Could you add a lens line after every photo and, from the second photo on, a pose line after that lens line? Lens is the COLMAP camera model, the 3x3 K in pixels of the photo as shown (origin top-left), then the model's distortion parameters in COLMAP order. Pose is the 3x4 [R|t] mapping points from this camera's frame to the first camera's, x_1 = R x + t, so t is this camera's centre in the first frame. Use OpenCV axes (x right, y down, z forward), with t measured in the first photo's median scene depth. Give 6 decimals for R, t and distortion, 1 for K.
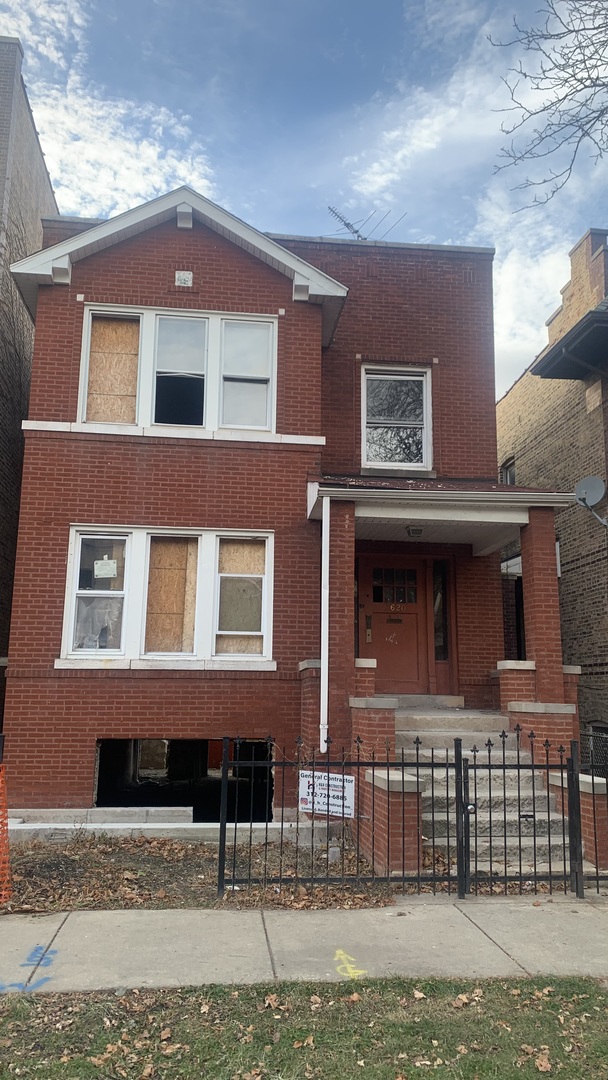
lens RADIAL K [[814.3, 0, 310.9], [0, 814.3, 547.3], [0, 0, 1]] dist [0.079962, -0.098703]
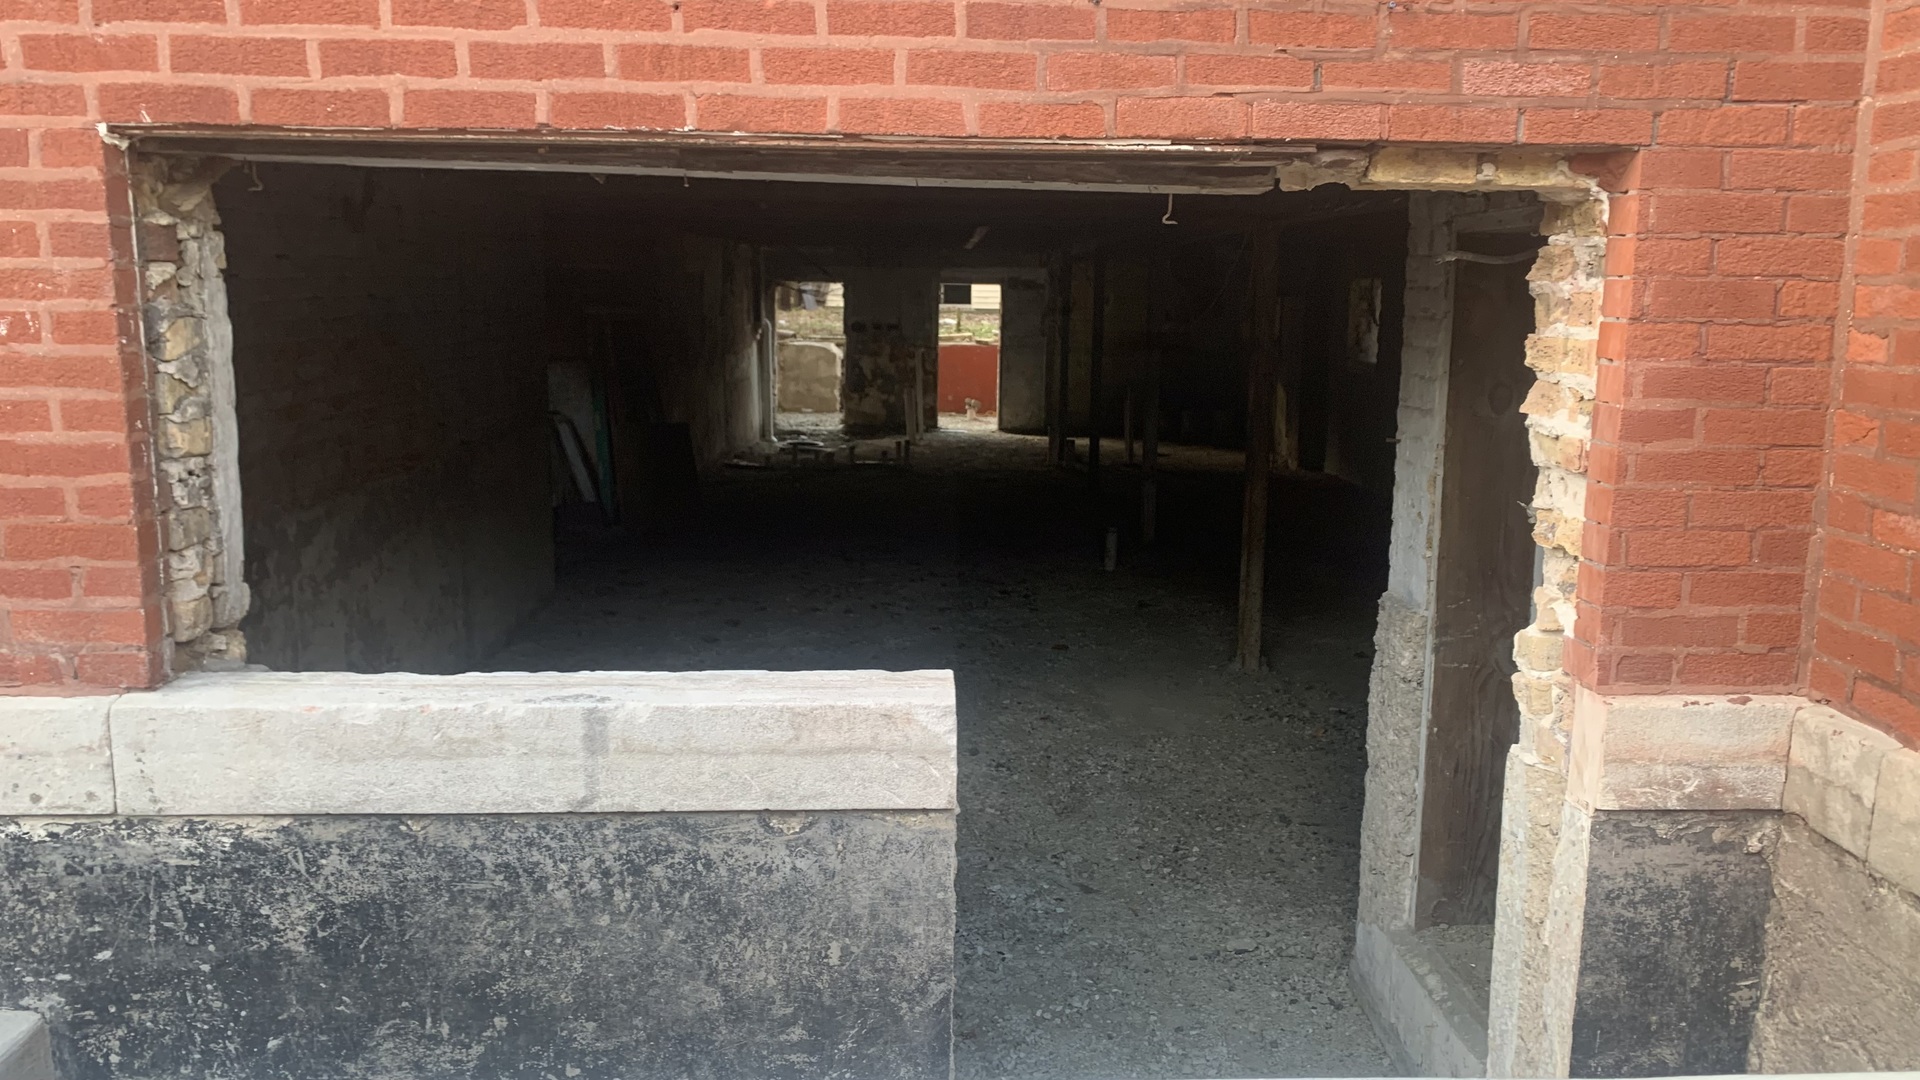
lens RADIAL K [[1447.7, 0, 961.5], [0, 1447.7, 536.1], [0, 0, 1]] dist [0.079962, -0.098703]
pose [[0.995510, 0.012238, -0.093858, -0.113340], [0.020397, 0.940574, 0.338977, 0.202933], [0.092428, -0.339369, 0.936101, 0.739991]]
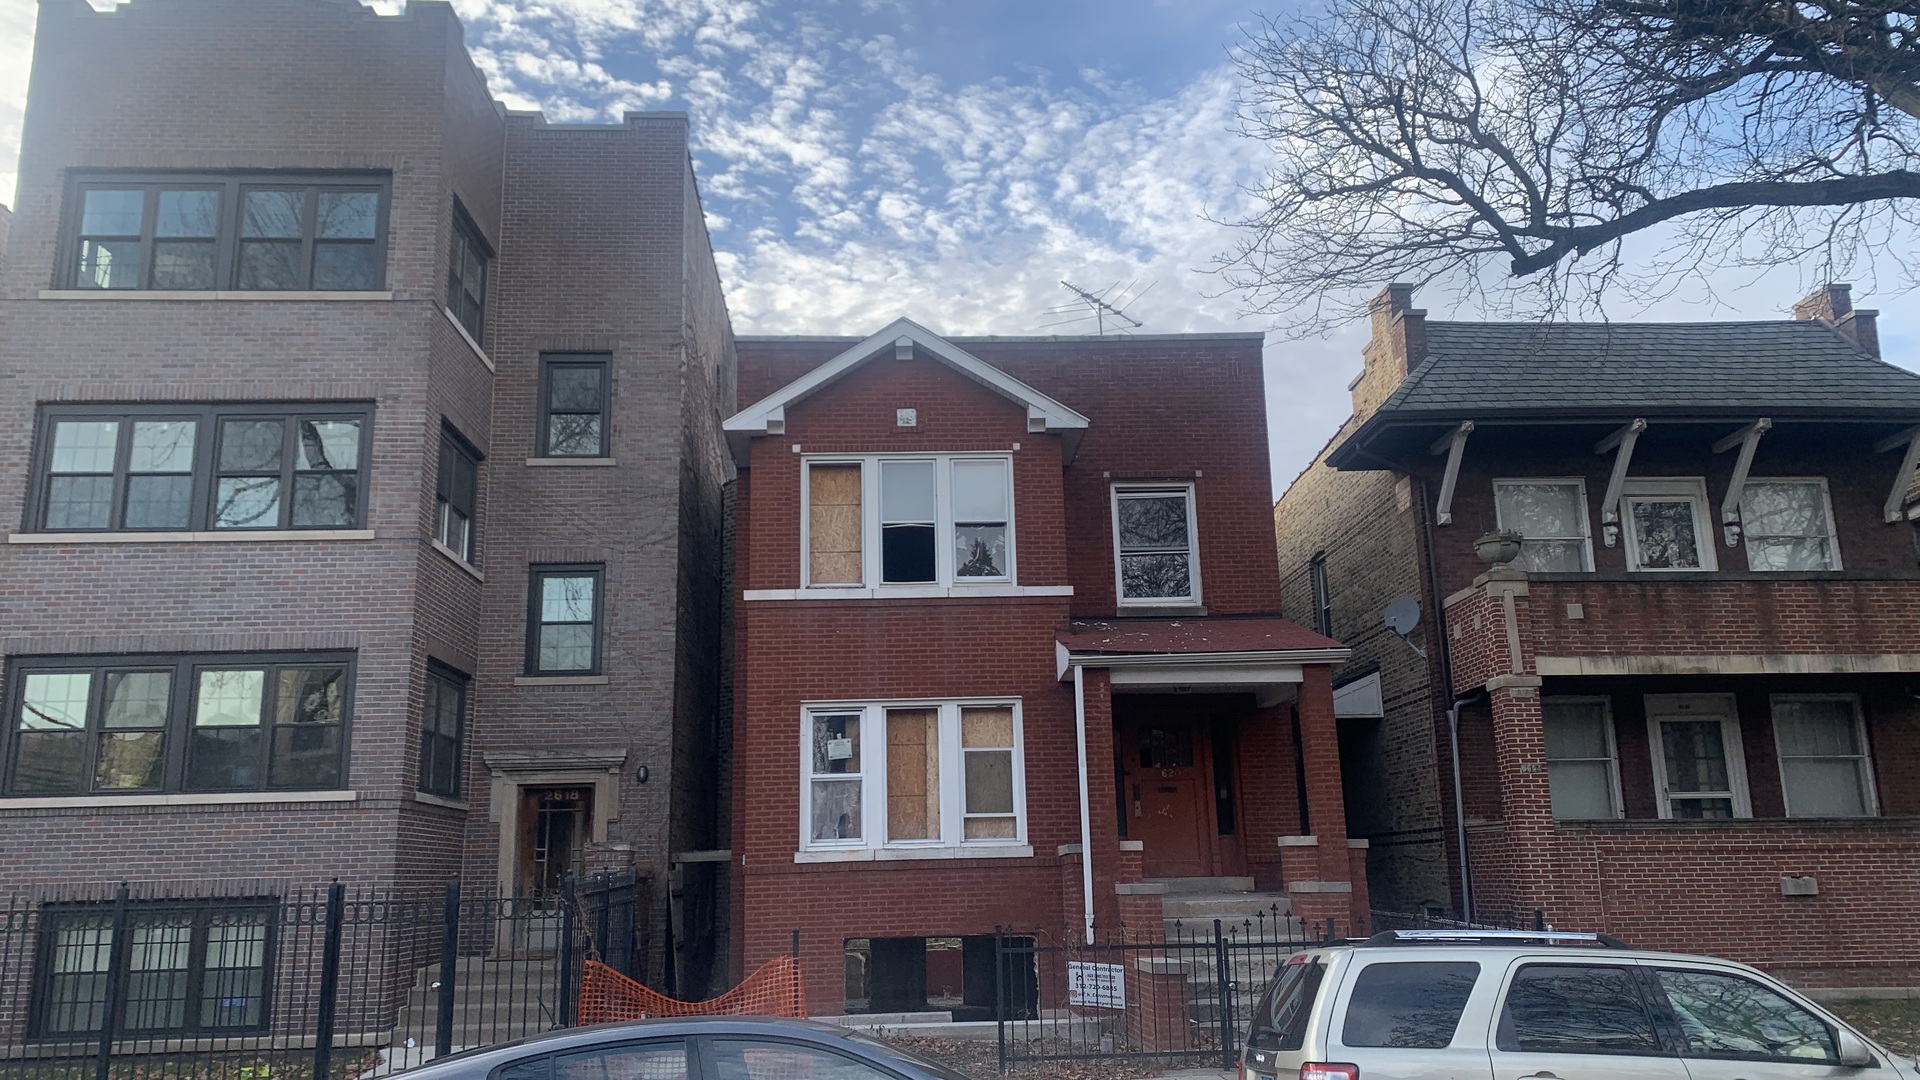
lens RADIAL K [[1447.7, 0, 951.7], [0, 1447.7, 522.9], [0, 0, 1]] dist [0.079962, -0.098703]
pose [[0.996214, -0.053894, -0.068217, -0.002916], [0.049614, 0.996782, -0.062955, -0.113559], [0.071390, 0.059332, 0.995682, -0.597855]]
